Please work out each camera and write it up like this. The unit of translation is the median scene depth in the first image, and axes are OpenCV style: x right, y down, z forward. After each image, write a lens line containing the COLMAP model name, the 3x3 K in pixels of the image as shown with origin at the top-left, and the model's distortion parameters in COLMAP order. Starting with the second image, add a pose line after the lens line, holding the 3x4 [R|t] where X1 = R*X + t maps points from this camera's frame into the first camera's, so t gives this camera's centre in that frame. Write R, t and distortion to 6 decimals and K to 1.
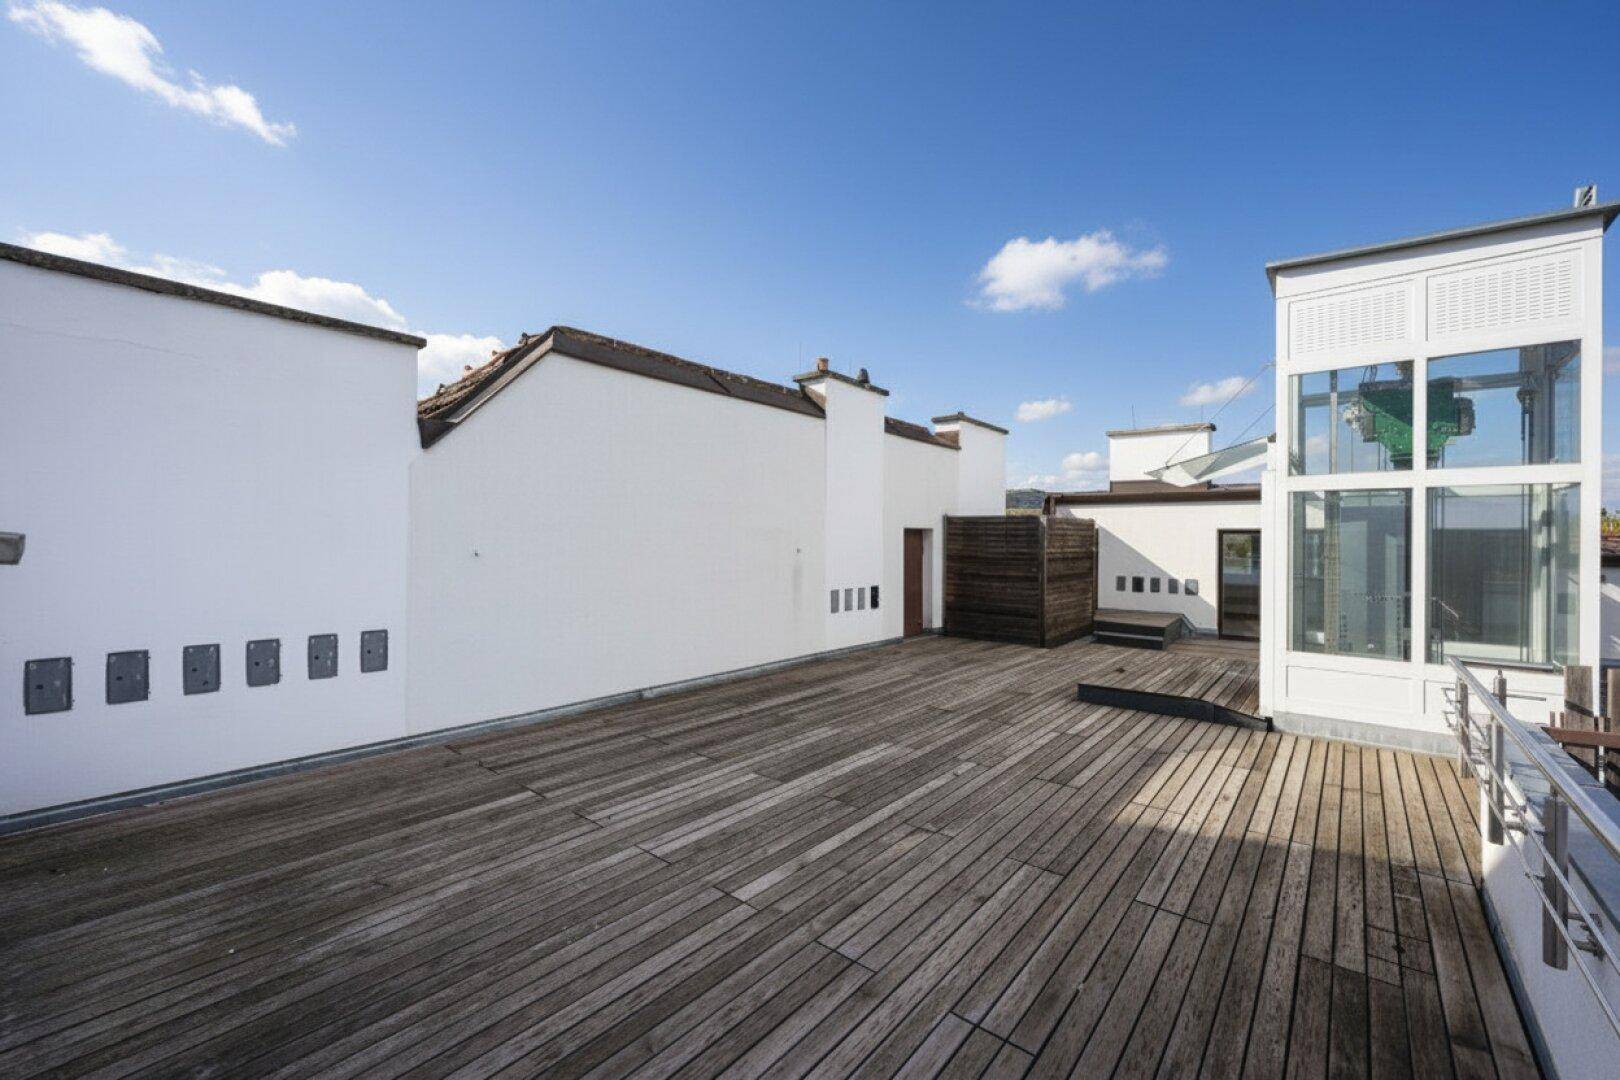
lens RADIAL K [[661.9, 0, 804.5], [0, 661.9, 536.0], [0, 0, 1]] dist [0.001552, -0.000028]
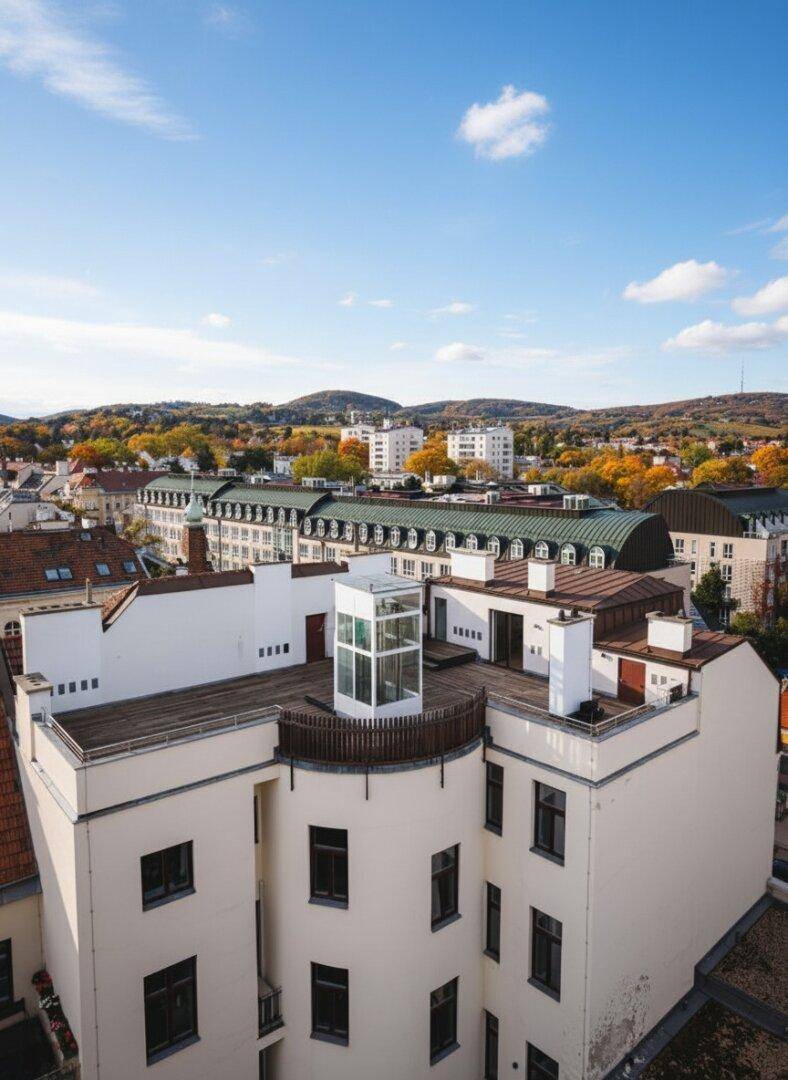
lens RADIAL K [[724.4, 0, 395.5], [0, 724.4, 540.3], [0, 0, 1]] dist [0.019495, -0.006748]
pose [[0.979273, 0.014166, -0.202051, 1.574373], [0.009665, 0.993147, 0.116470, -0.923338], [0.202316, -0.116008, 0.972425, -2.206660]]
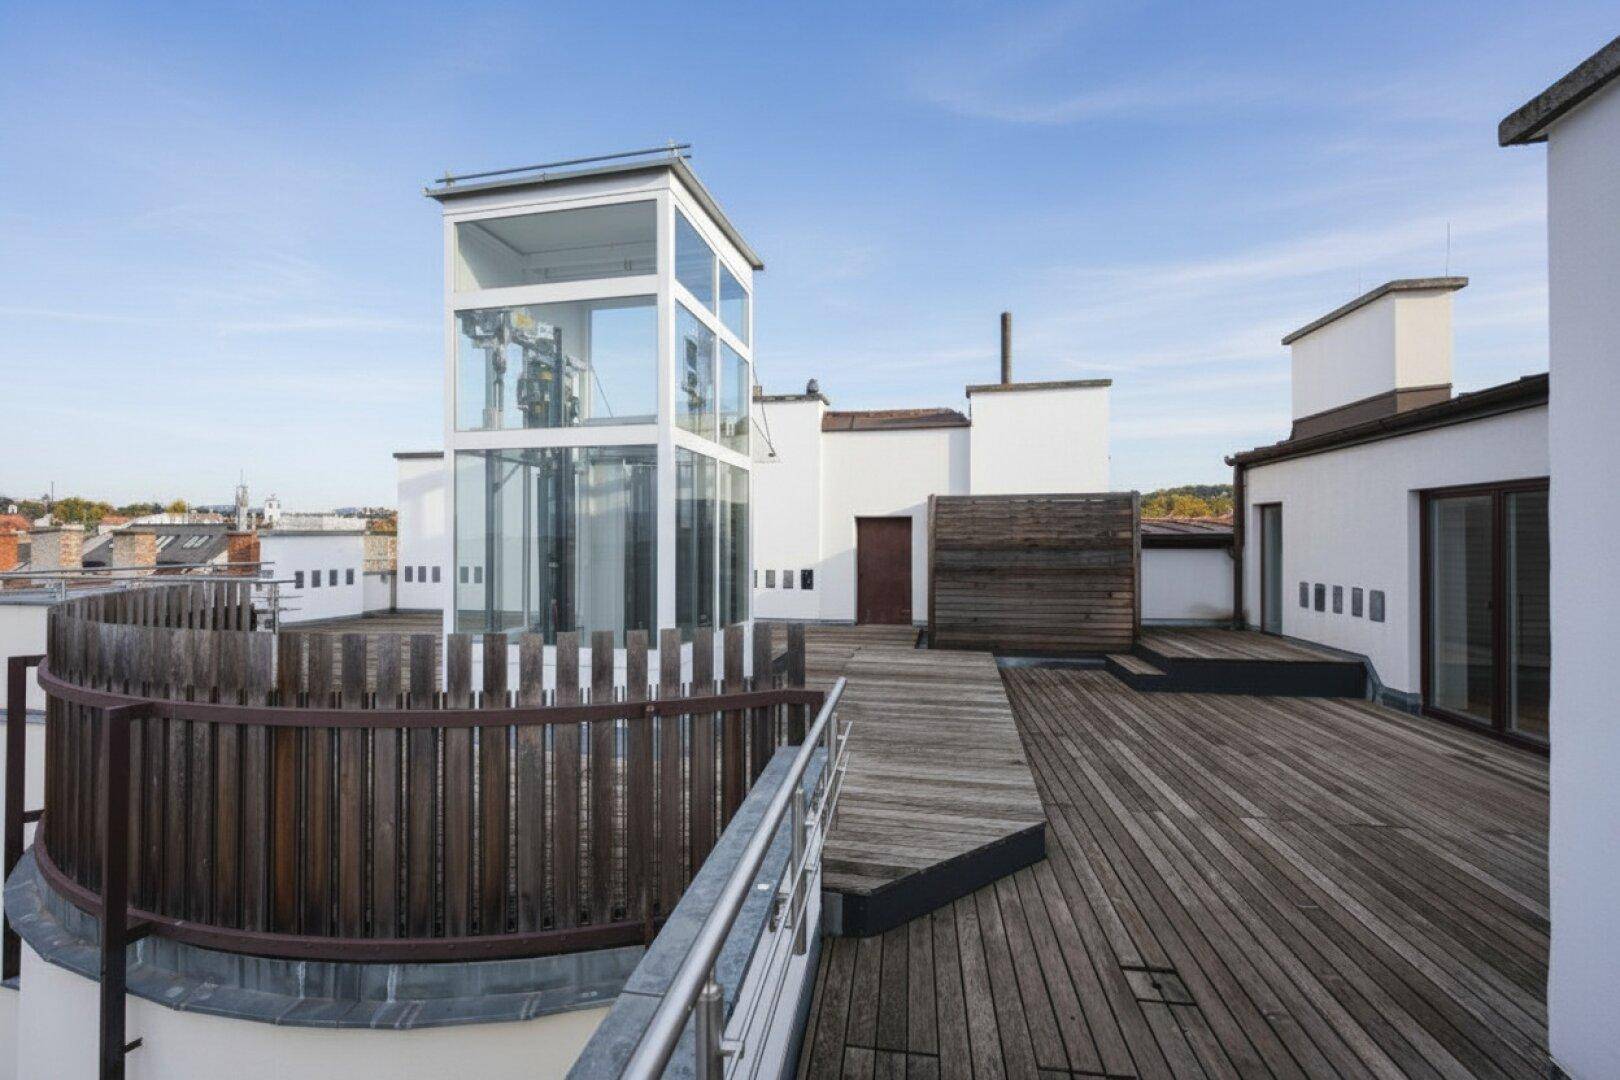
lens RADIAL K [[646.5, 0, 805.4], [0, 646.5, 540.5], [0, 0, 1]] dist [0.000513, 0.000035]
pose [[0.451201, -0.015109, -0.892295, 1.715719], [0.008469, 0.999884, -0.012649, 0.059356], [0.892382, -0.001849, 0.451276, 0.755395]]
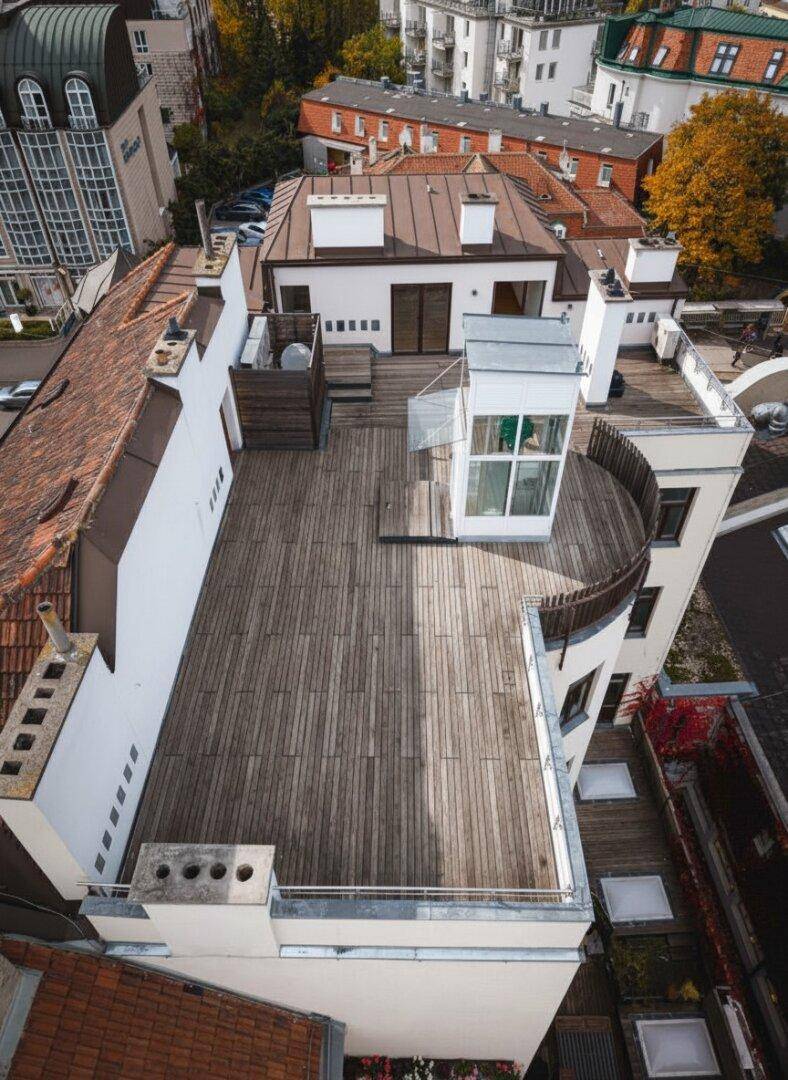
lens RADIAL K [[724.4, 0, 408.2], [0, 724.4, 551.9], [0, 0, 1]] dist [0.019495, -0.006748]
pose [[0.768579, -0.448777, 0.455945, -0.562918], [0.000114, 0.712782, 0.701385, -1.344331], [-0.639755, -0.539018, 0.547880, -0.285742]]
